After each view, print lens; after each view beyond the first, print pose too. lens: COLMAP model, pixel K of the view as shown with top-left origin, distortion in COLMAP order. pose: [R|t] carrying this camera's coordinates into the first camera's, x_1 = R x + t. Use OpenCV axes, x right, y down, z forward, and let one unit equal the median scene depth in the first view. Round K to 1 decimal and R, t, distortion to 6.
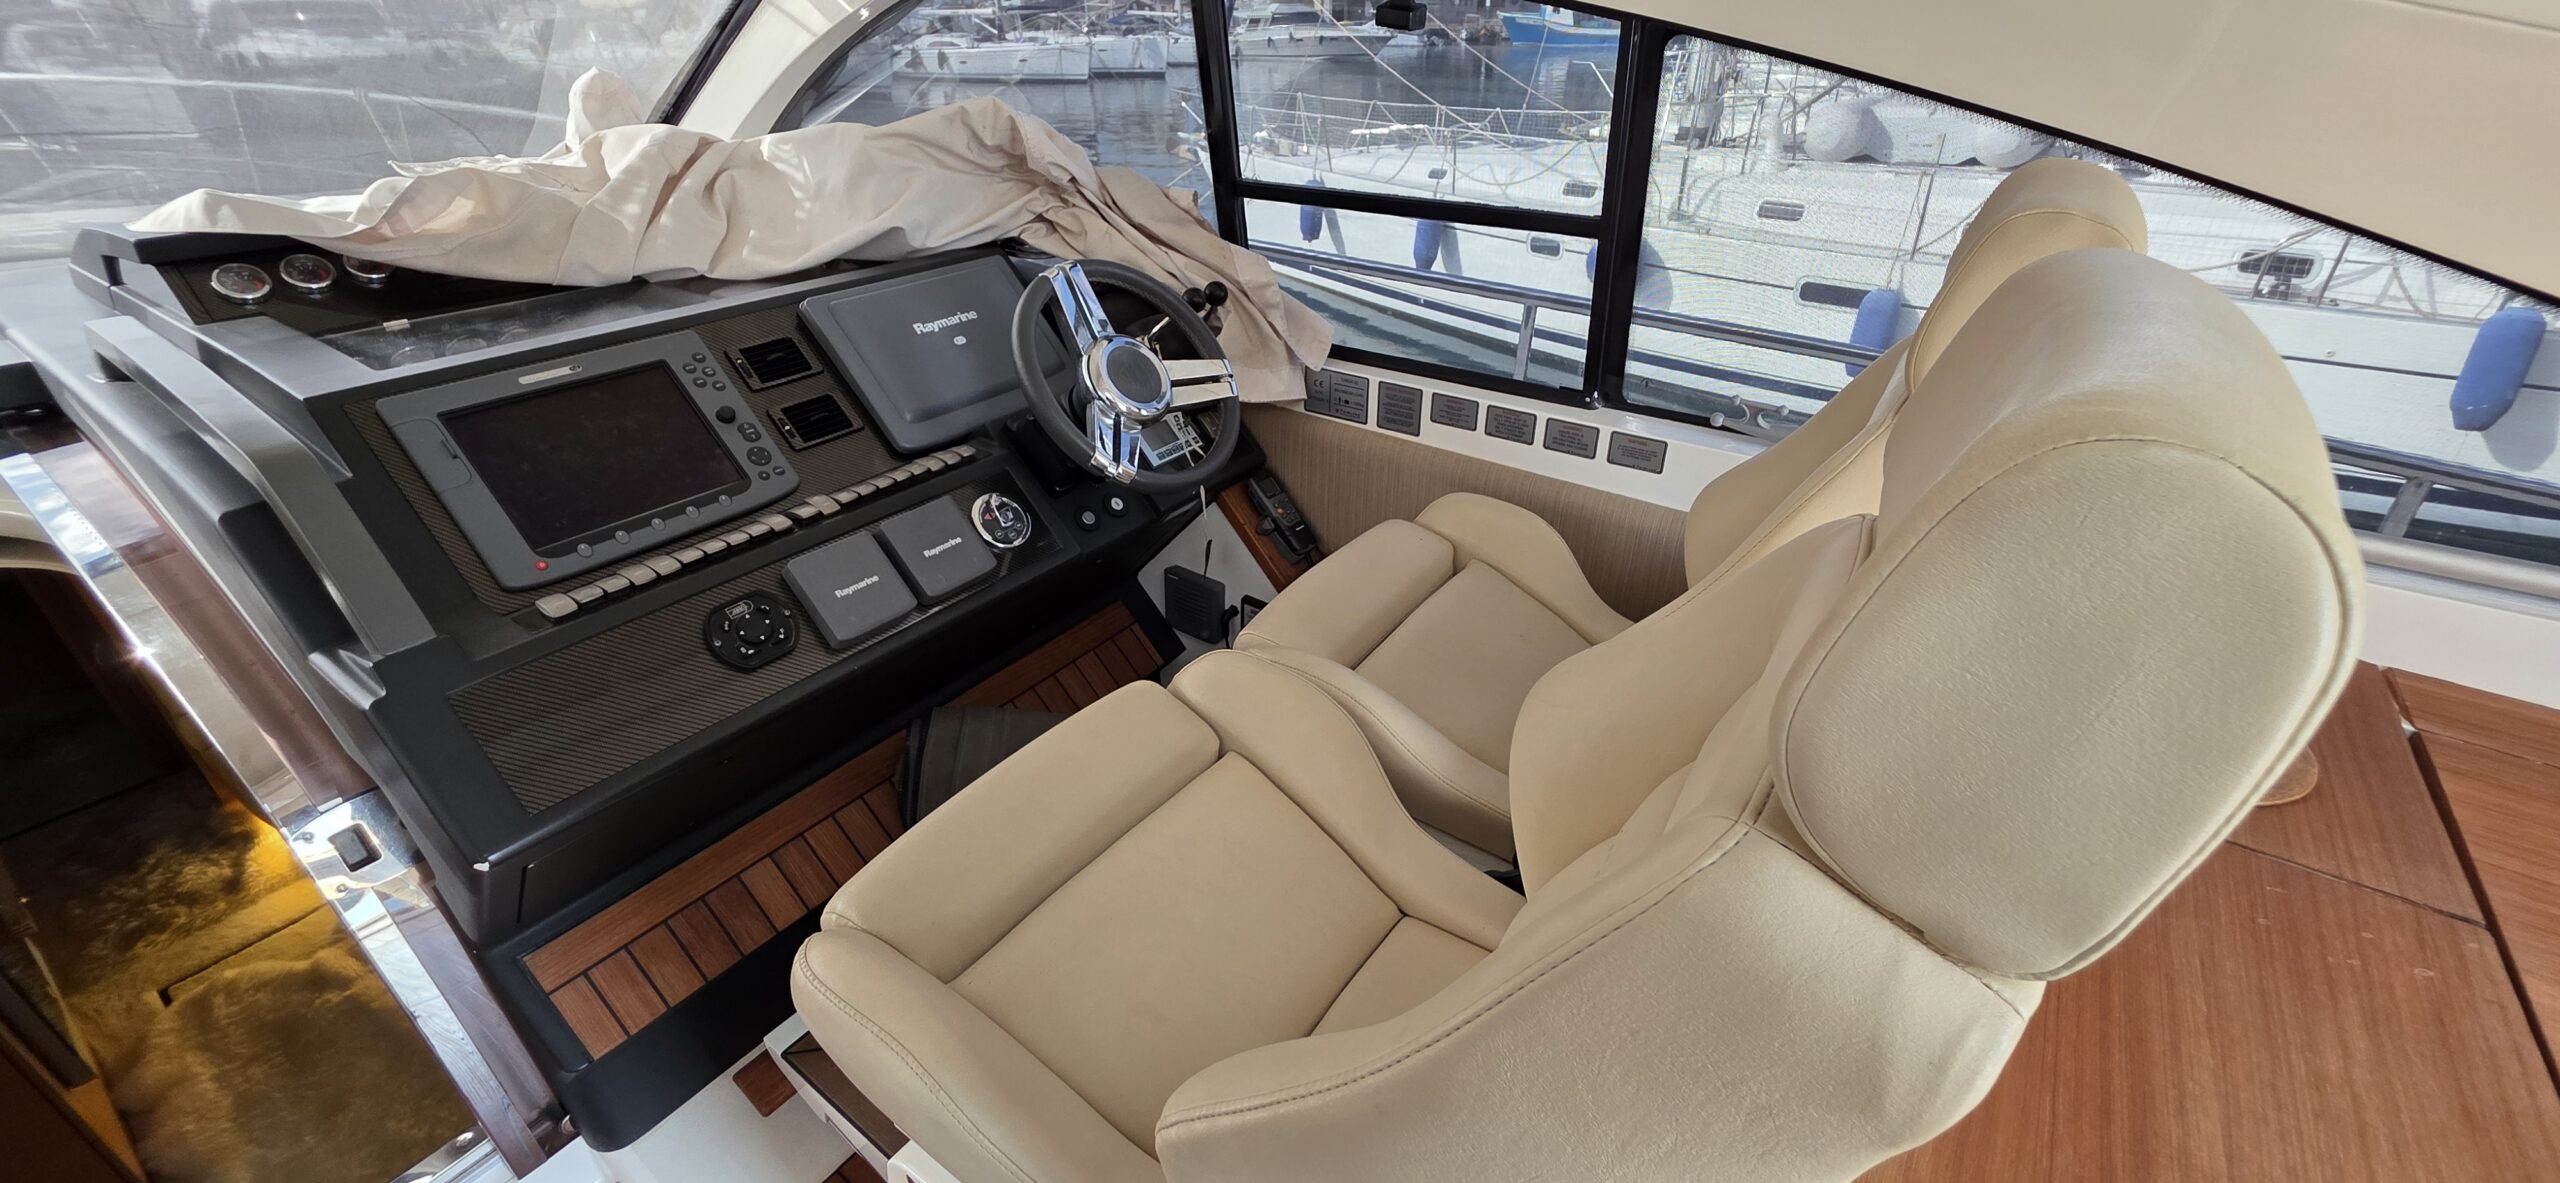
lens RADIAL K [[1032.8, 0, 1284.3], [0, 1032.8, 593.8], [0, 0, 1]] dist [0.006438, -0.000692]
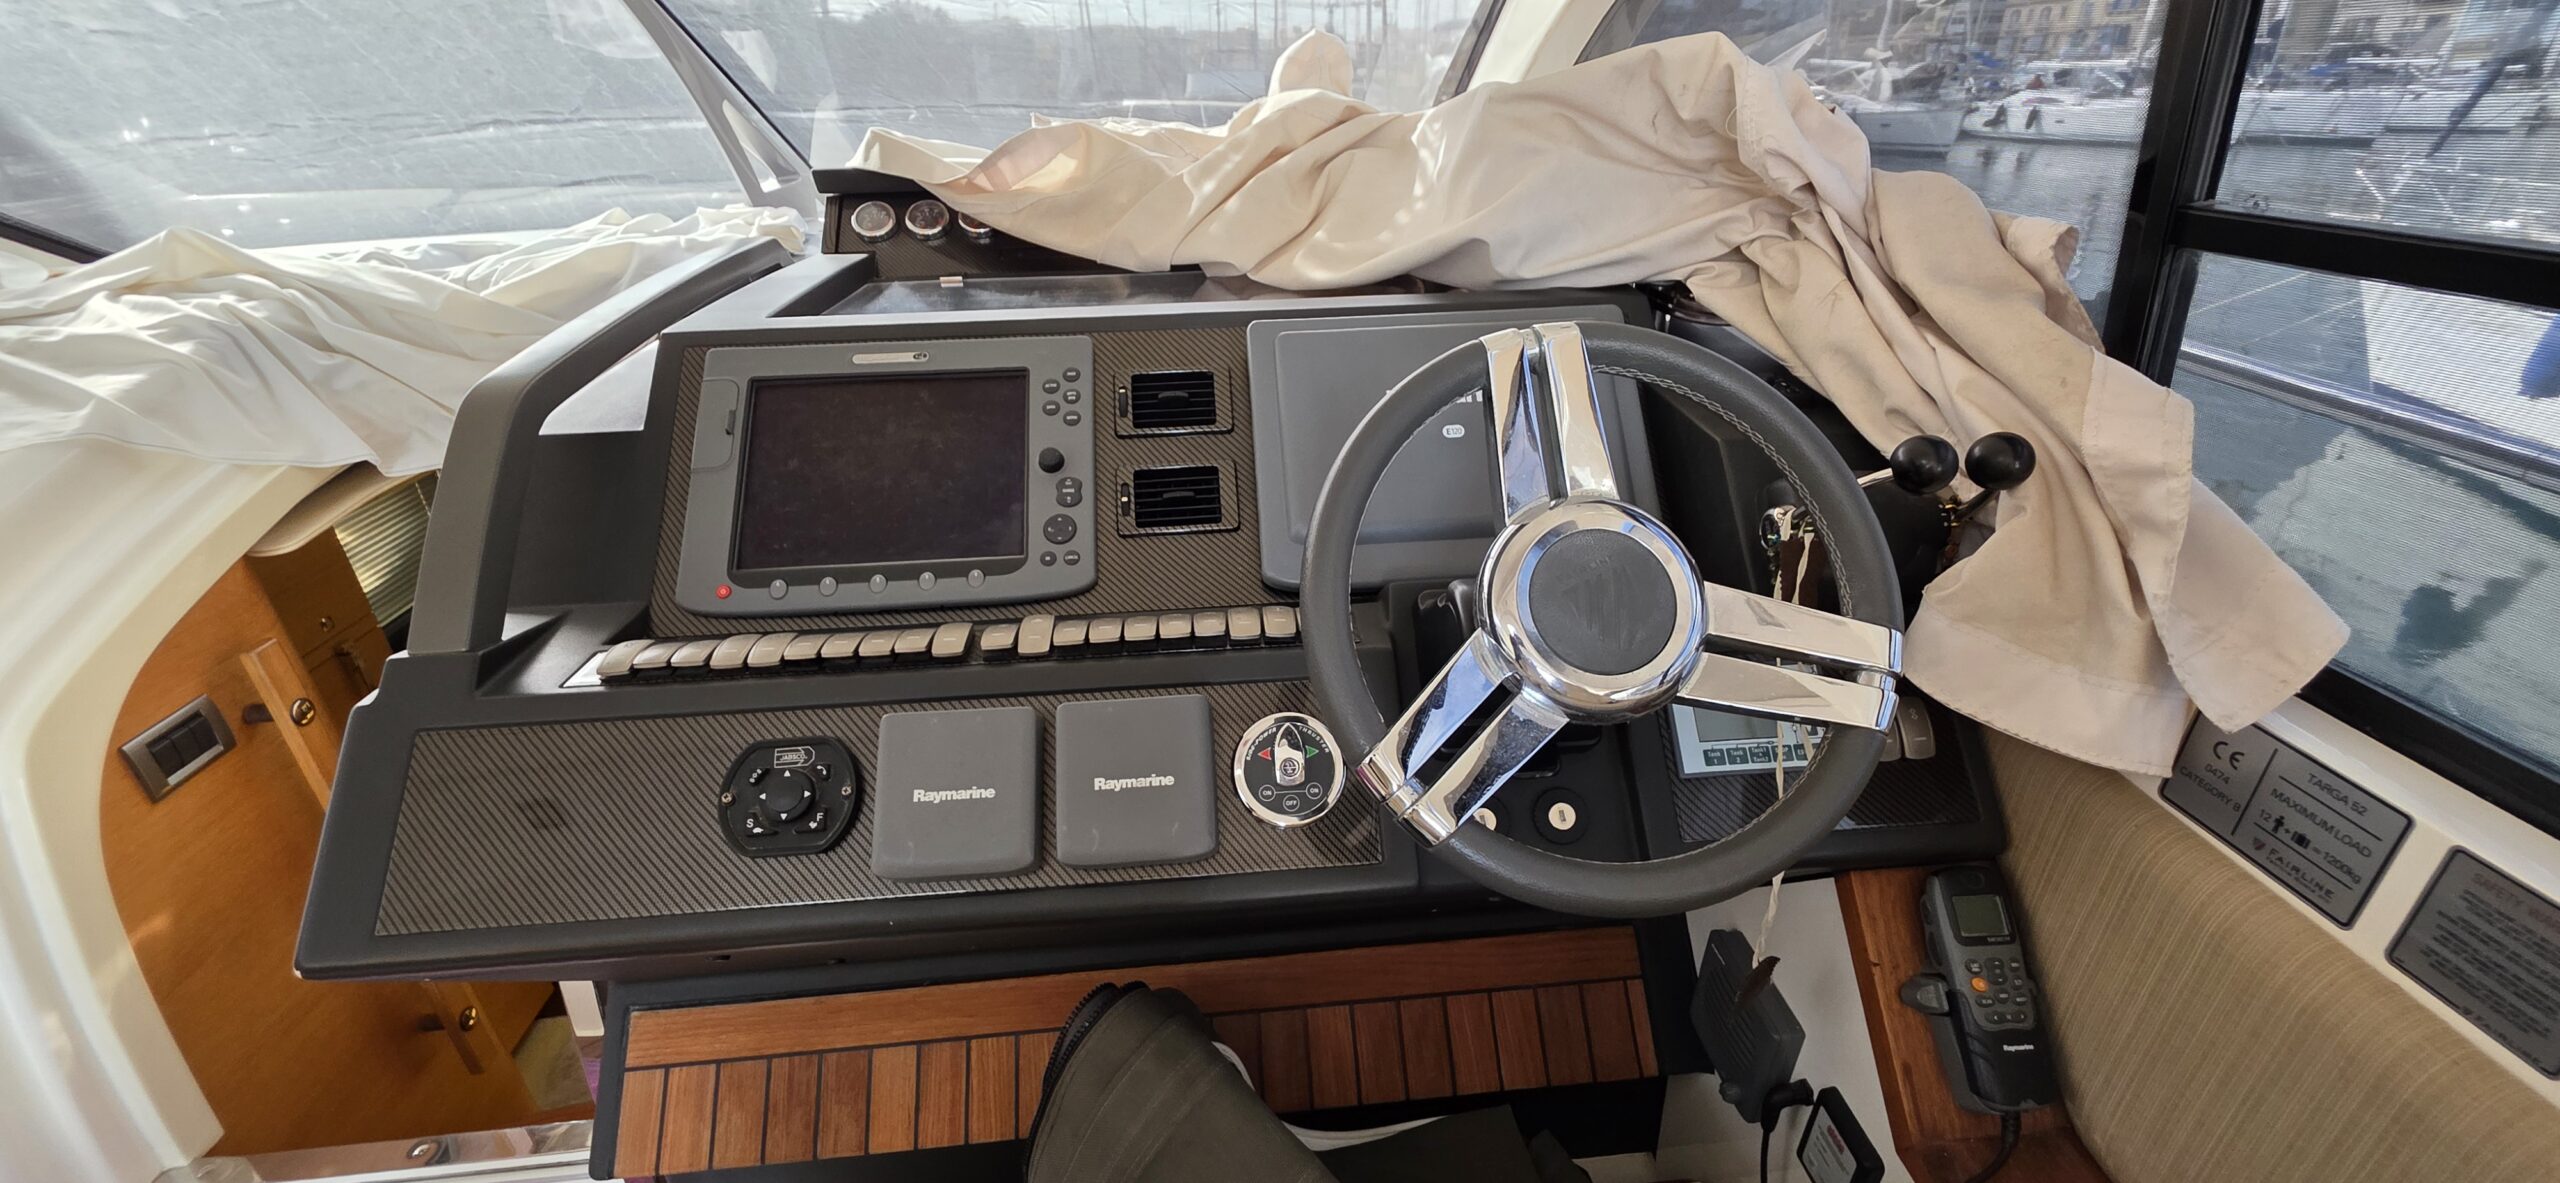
lens RADIAL K [[1032.8, 0, 1285.4], [0, 1032.8, 593.5], [0, 0, 1]] dist [0.006438, -0.000692]
pose [[0.646120, 0.331806, -0.687338, 0.060711], [-0.362084, 0.926023, 0.106658, -0.204883], [0.671881, 0.179960, 0.718464, 0.580482]]
